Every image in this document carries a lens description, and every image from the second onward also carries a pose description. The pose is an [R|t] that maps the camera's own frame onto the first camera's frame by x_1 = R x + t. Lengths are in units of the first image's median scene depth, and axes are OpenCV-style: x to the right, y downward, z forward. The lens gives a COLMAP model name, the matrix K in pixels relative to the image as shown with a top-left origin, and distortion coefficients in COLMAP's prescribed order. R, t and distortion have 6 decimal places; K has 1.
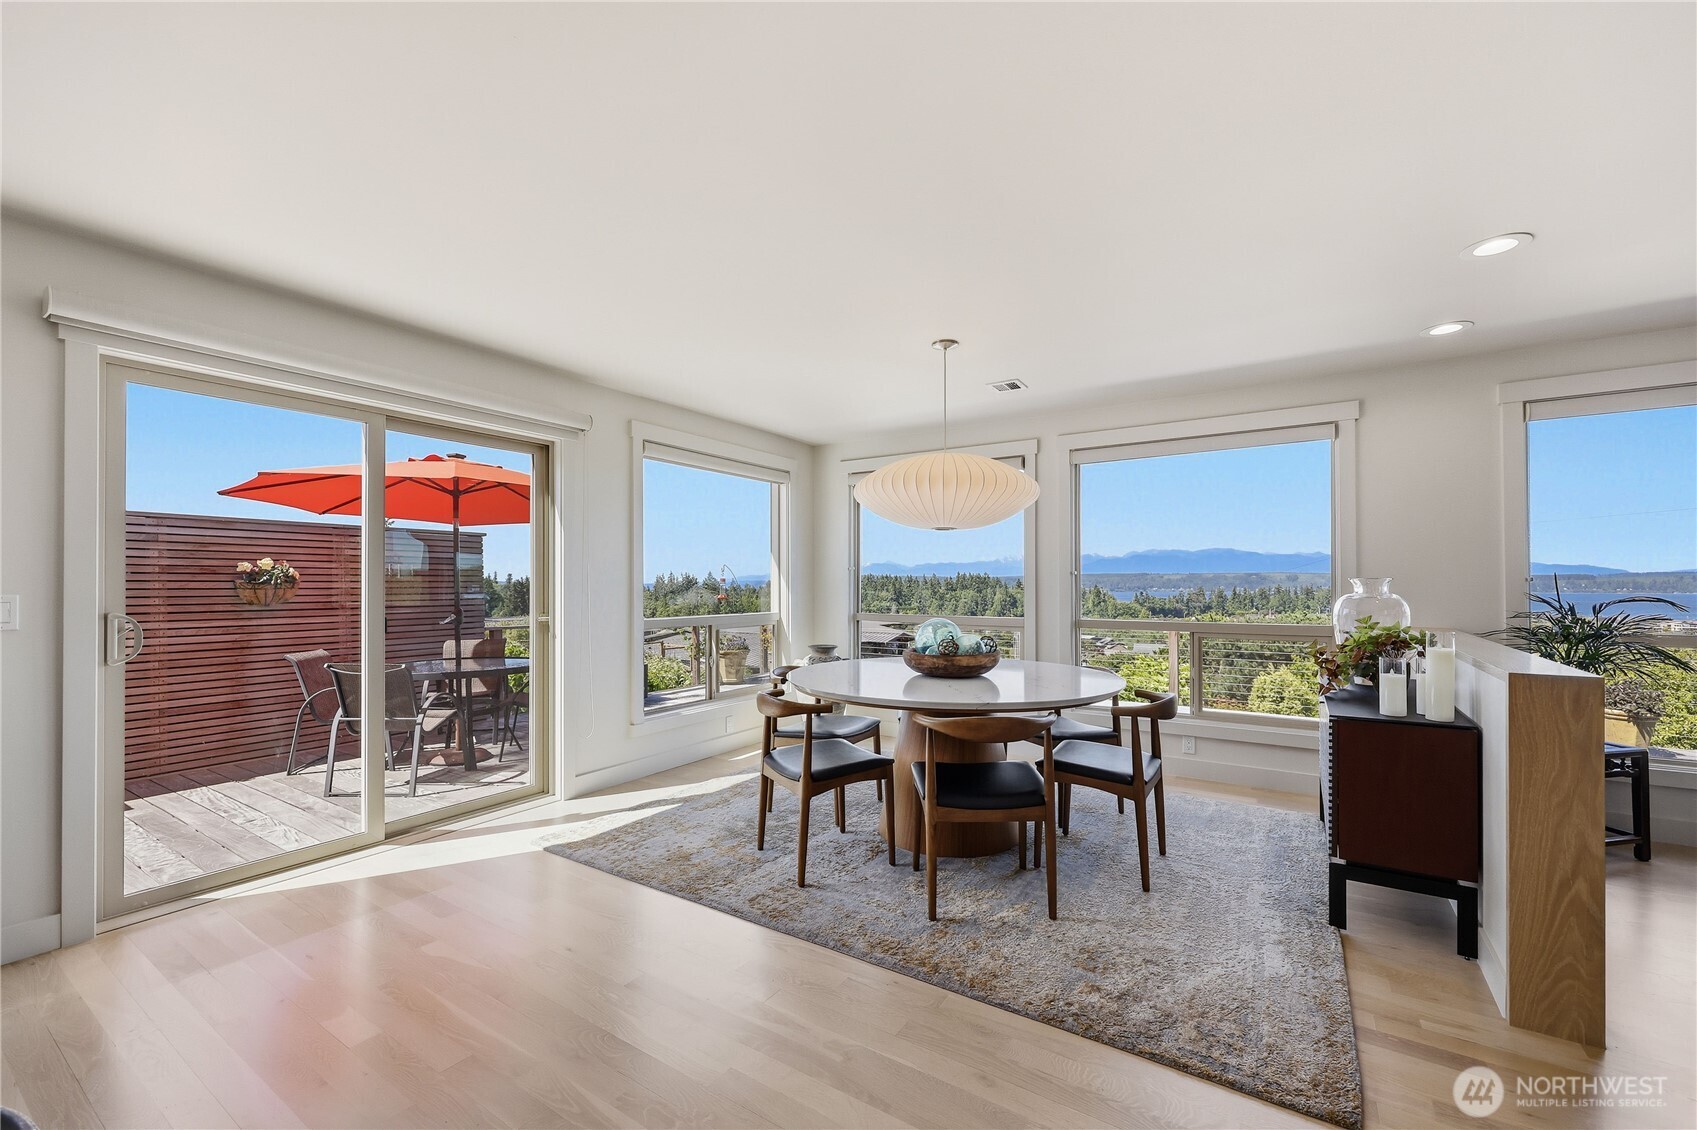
lens RADIAL K [[669.9, 0, 839.2], [0, 669.9, 581.2], [0, 0, 1]] dist [0.000286, 0.000020]
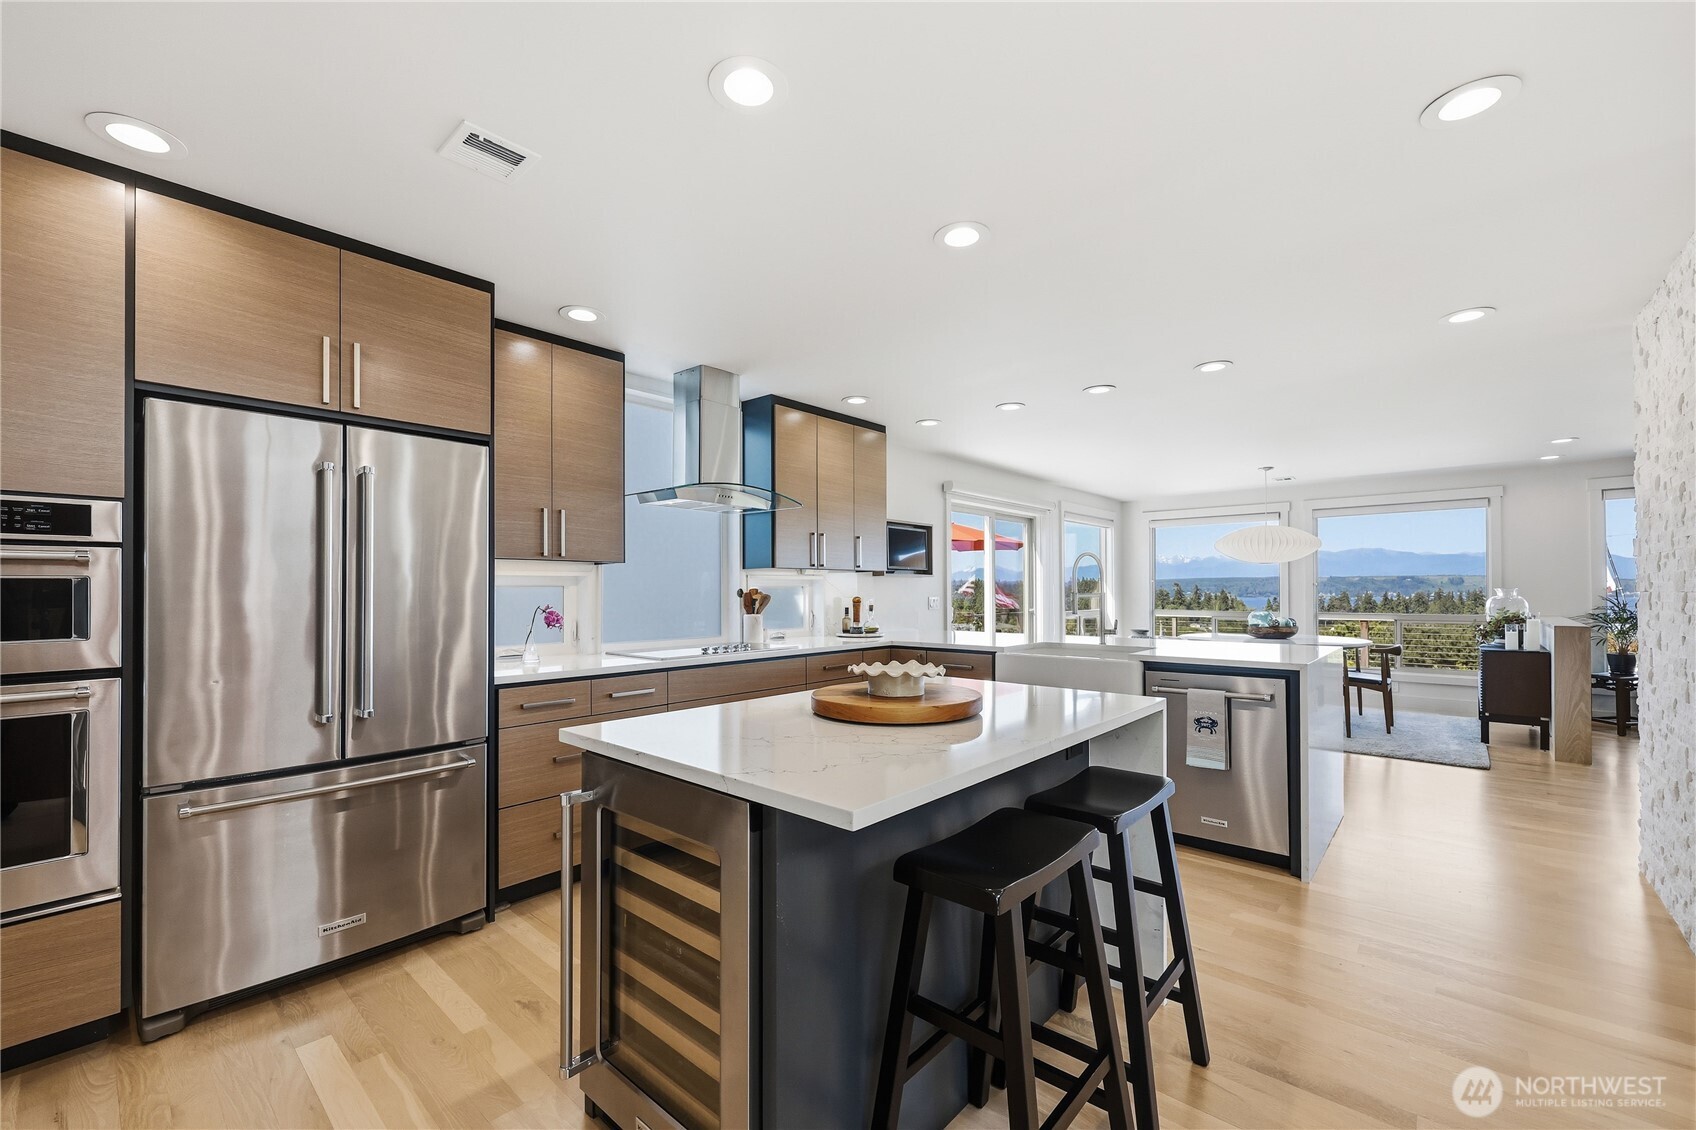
lens RADIAL K [[706.6, 0, 846.2], [0, 706.6, 586.2], [0, 0, 1]] dist [0.000228, 0.000134]
pose [[0.993111, -0.002606, -0.117147, -0.824390], [0.002566, 0.999997, -0.000492, -0.013565], [0.117148, 0.000187, 0.993115, -1.197396]]
